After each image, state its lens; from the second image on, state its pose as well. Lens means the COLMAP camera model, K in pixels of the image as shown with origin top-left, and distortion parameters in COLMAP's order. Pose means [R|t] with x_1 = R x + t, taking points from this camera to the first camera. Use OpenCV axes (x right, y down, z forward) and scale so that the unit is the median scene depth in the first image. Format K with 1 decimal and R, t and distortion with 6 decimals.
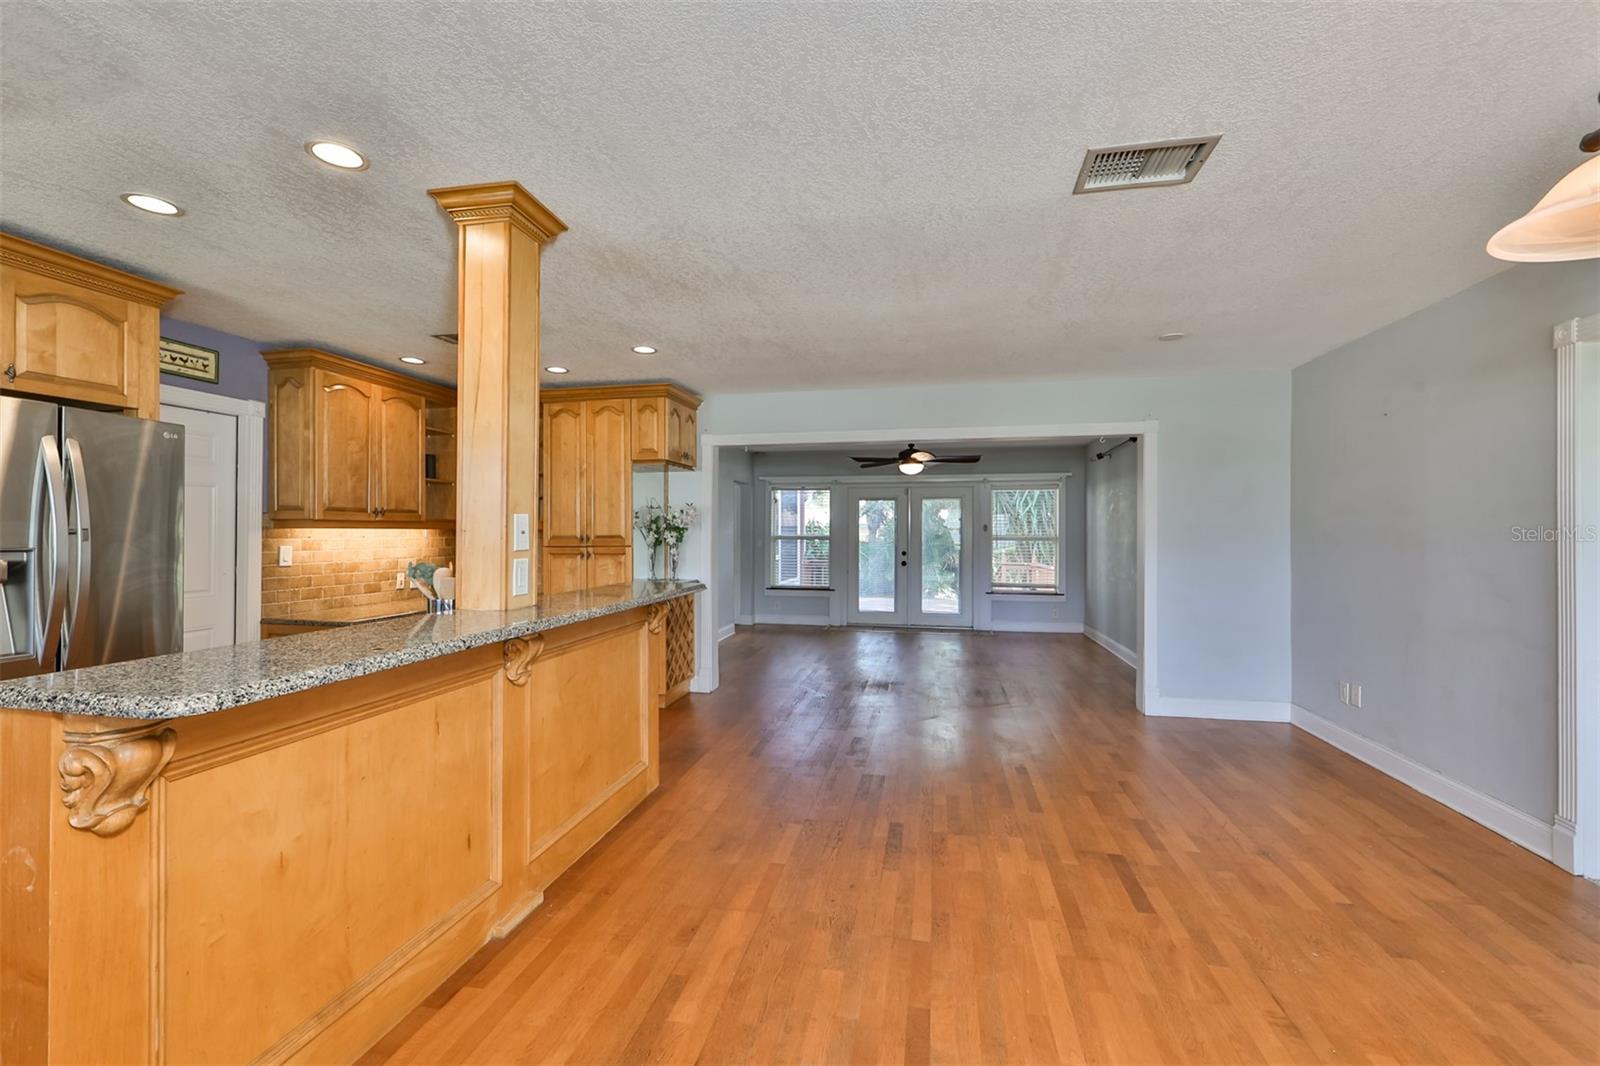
lens RADIAL K [[685.6, 0, 784.2], [0, 685.6, 524.1], [0, 0, 1]] dist [0.003112, 0.000153]
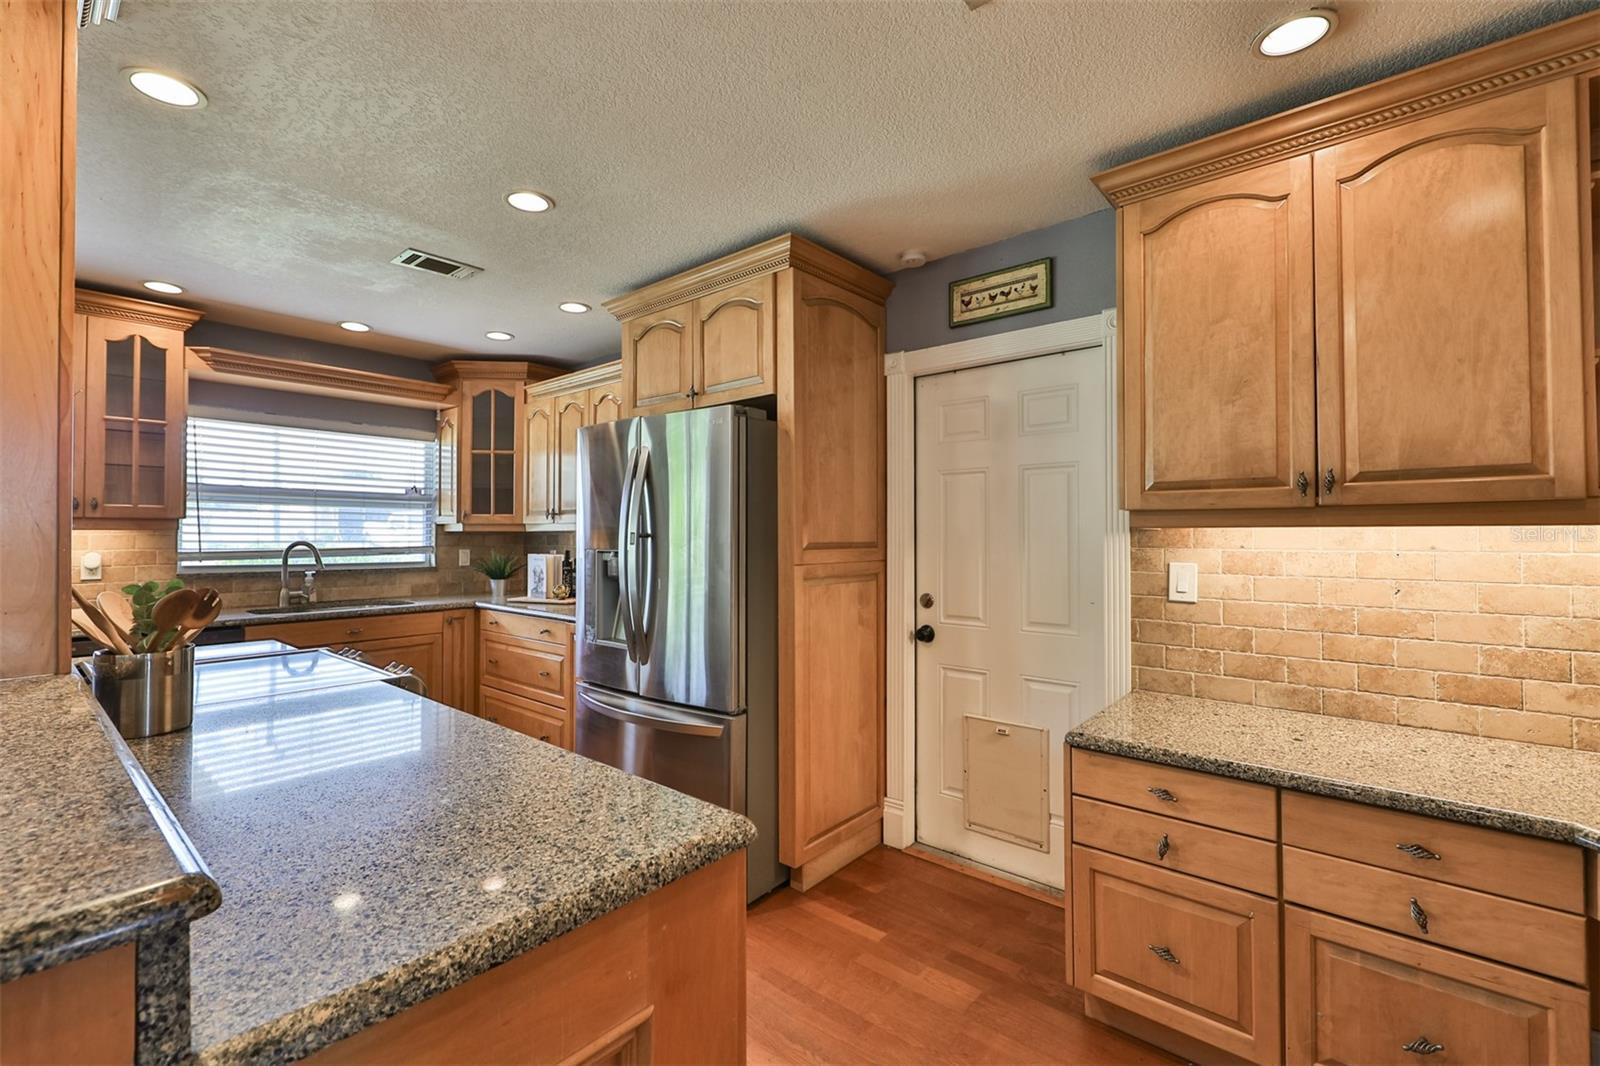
lens RADIAL K [[685.6, 0, 800.3], [0, 685.6, 524.2], [0, 0, 1]] dist [0.003112, 0.000153]
pose [[-0.465415, -0.018078, -0.884908, -0.137693], [0.009145, 0.999640, -0.025232, 0.012959], [0.885045, -0.019836, -0.465082, 1.001956]]
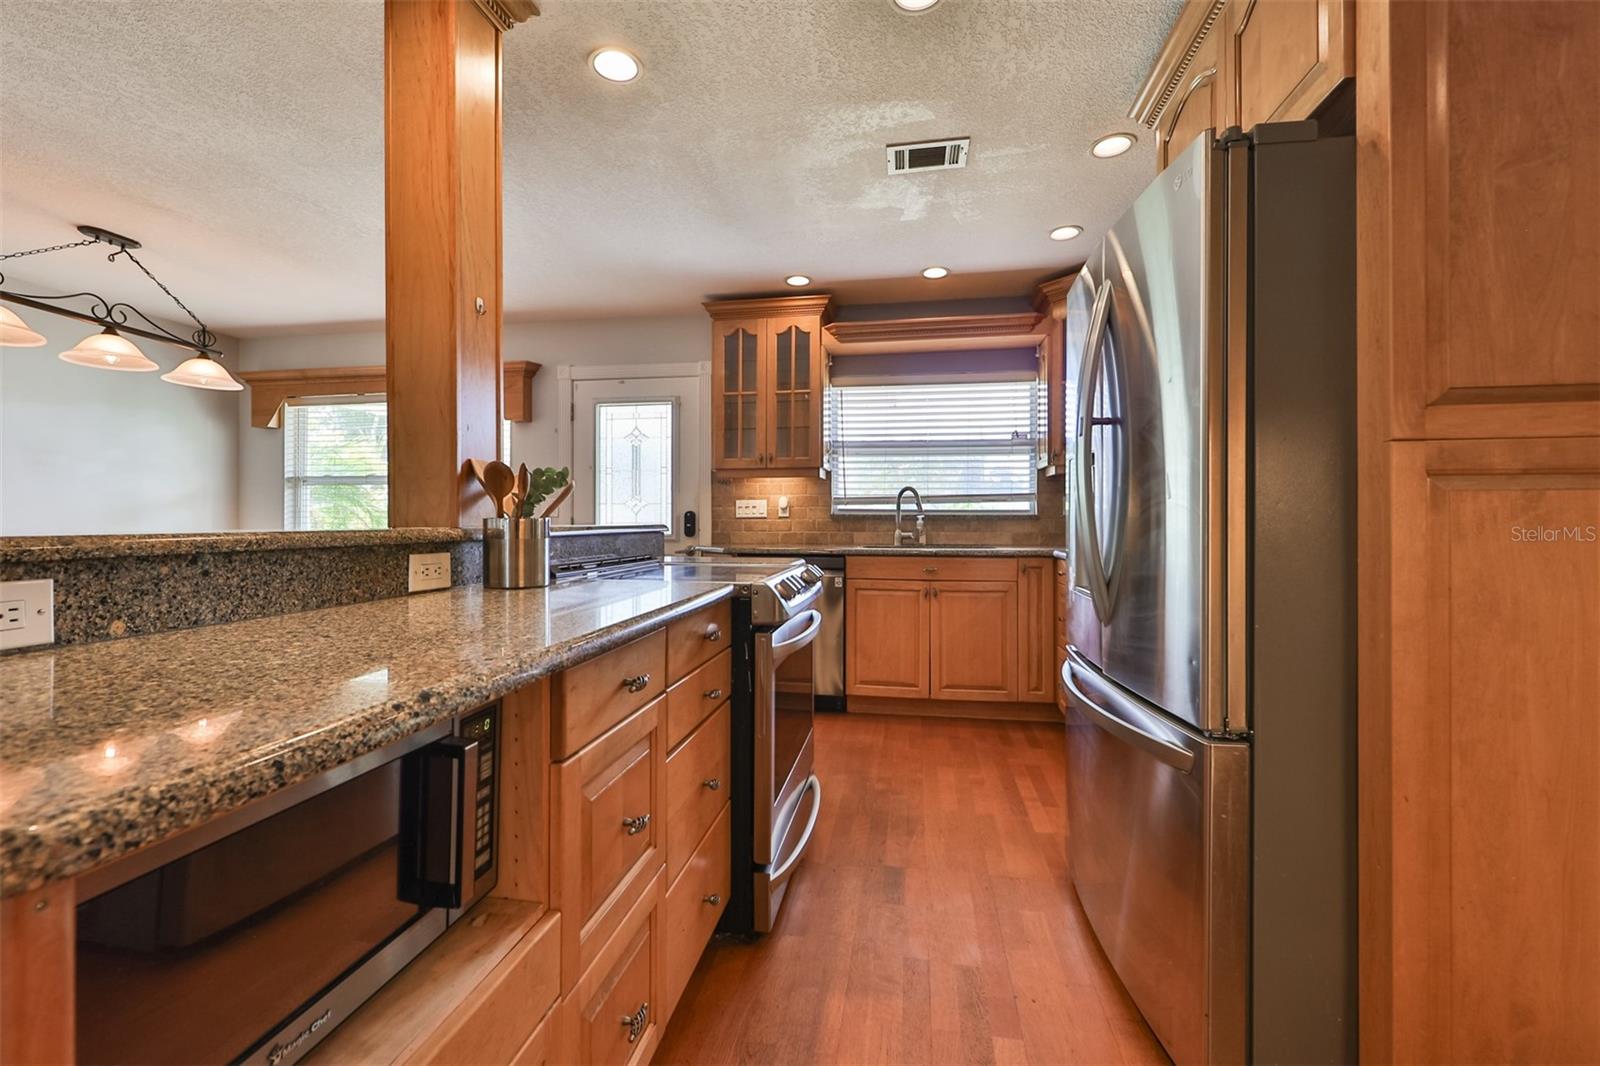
lens RADIAL K [[685.6, 0, 785.5], [0, 685.6, 513.3], [0, 0, 1]] dist [0.003112, 0.000153]
pose [[-0.999401, -0.003890, -0.034378, -0.427358], [-0.003116, 0.999741, -0.022538, 0.068438], [0.034457, -0.022418, -0.999155, 0.973172]]
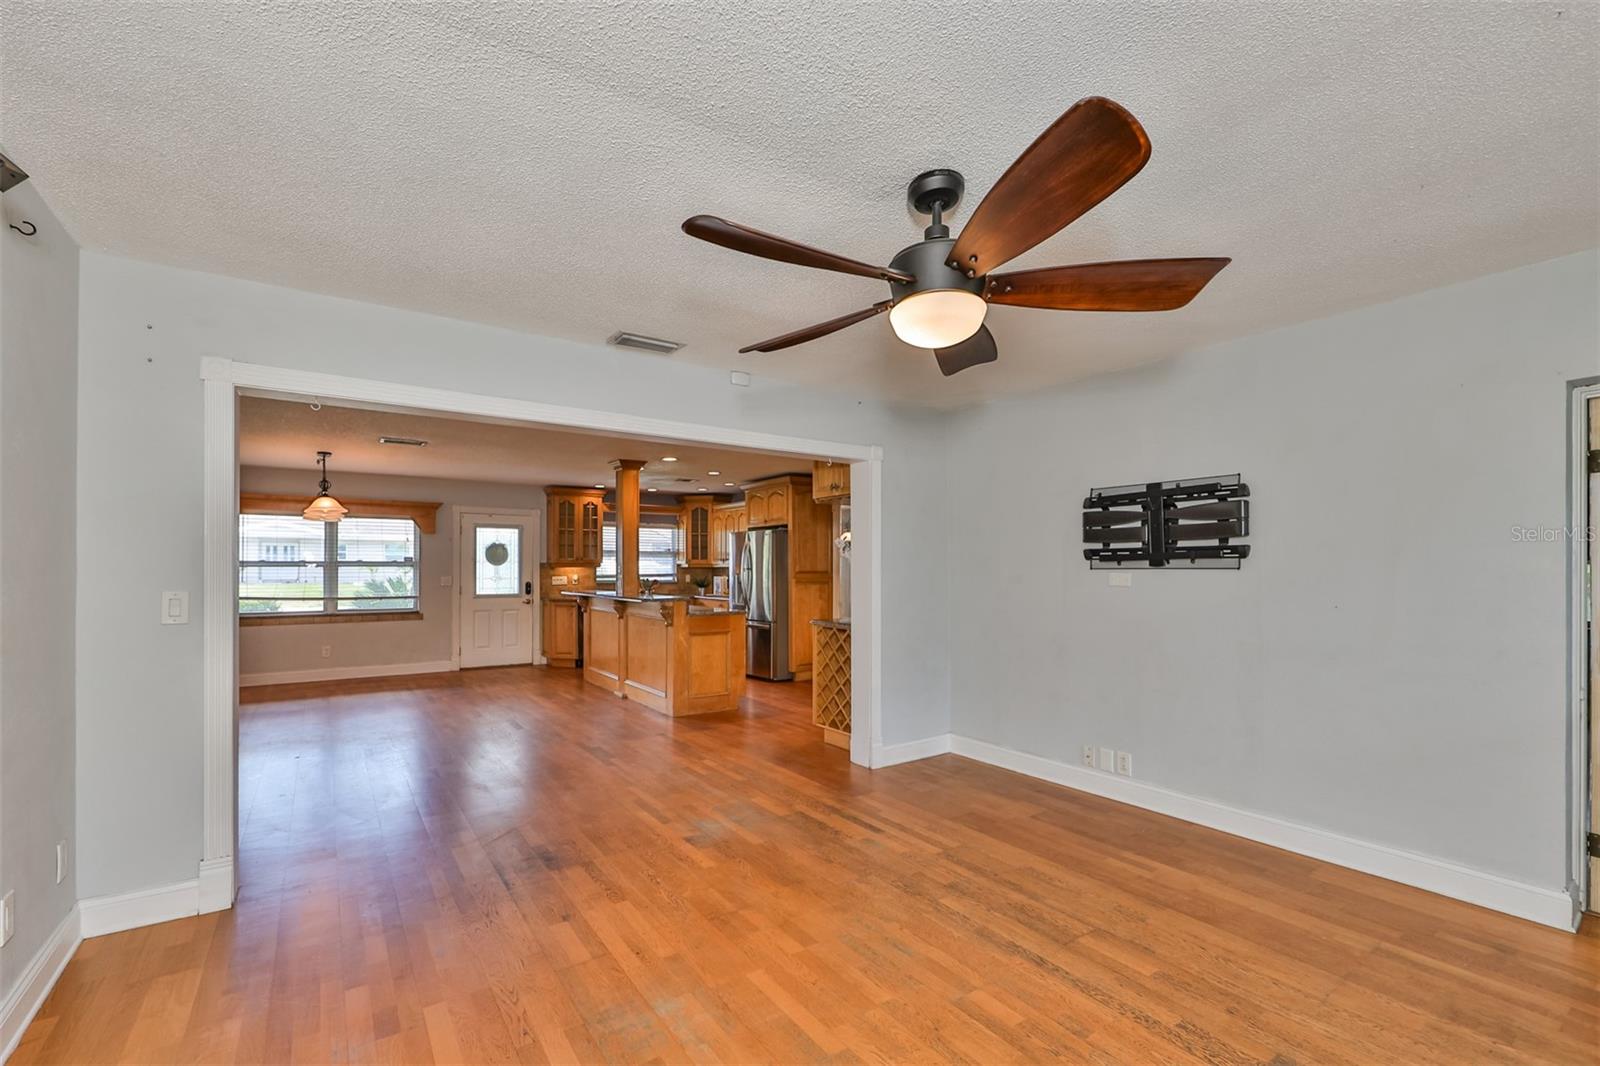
lens RADIAL K [[685.6, 0, 779.8], [0, 685.6, 562.1], [0, 0, 1]] dist [0.003112, 0.000153]
pose [[-0.693764, -0.010182, -0.720131, 0.736519], [0.007327, 0.999749, -0.021194, 0.029433], [0.720166, -0.019980, -0.693515, 2.024574]]
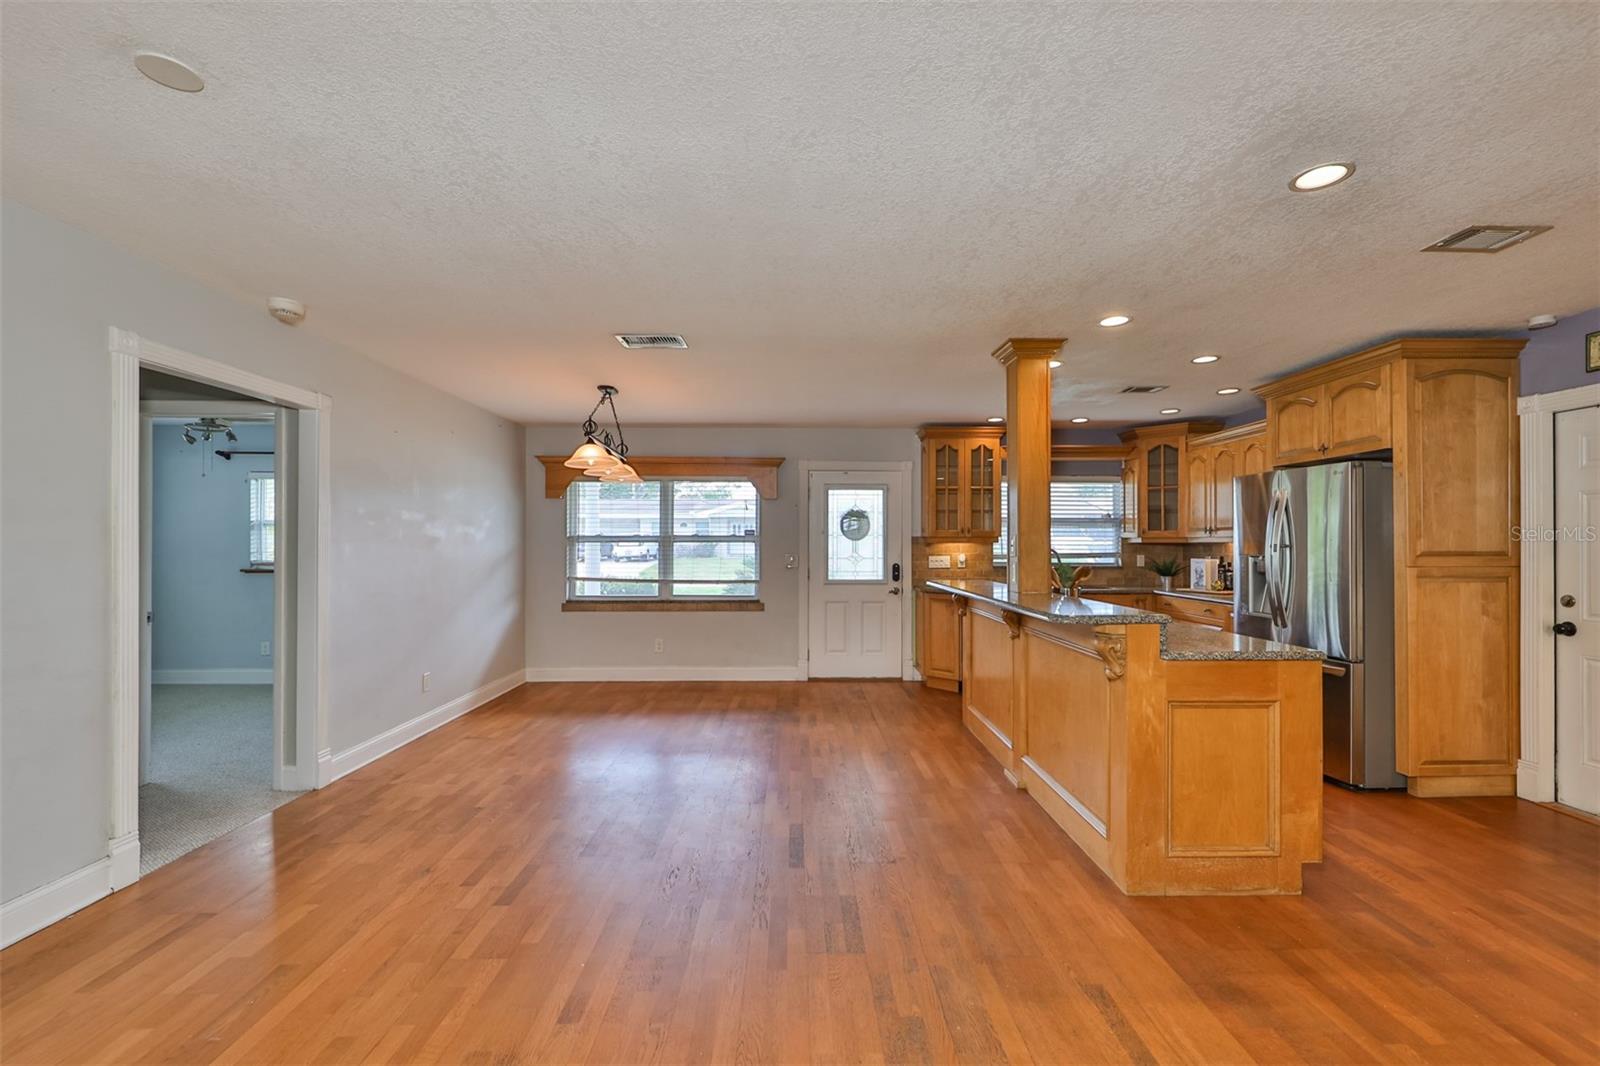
lens RADIAL K [[685.6, 0, 802.3], [0, 685.6, 544.1], [0, 0, 1]] dist [0.003112, 0.000153]
pose [[-0.973630, -0.004557, -0.228087, 0.269543], [-0.001293, 0.999895, -0.014459, 0.018958], [0.228129, -0.013783, -0.973533, 1.385605]]
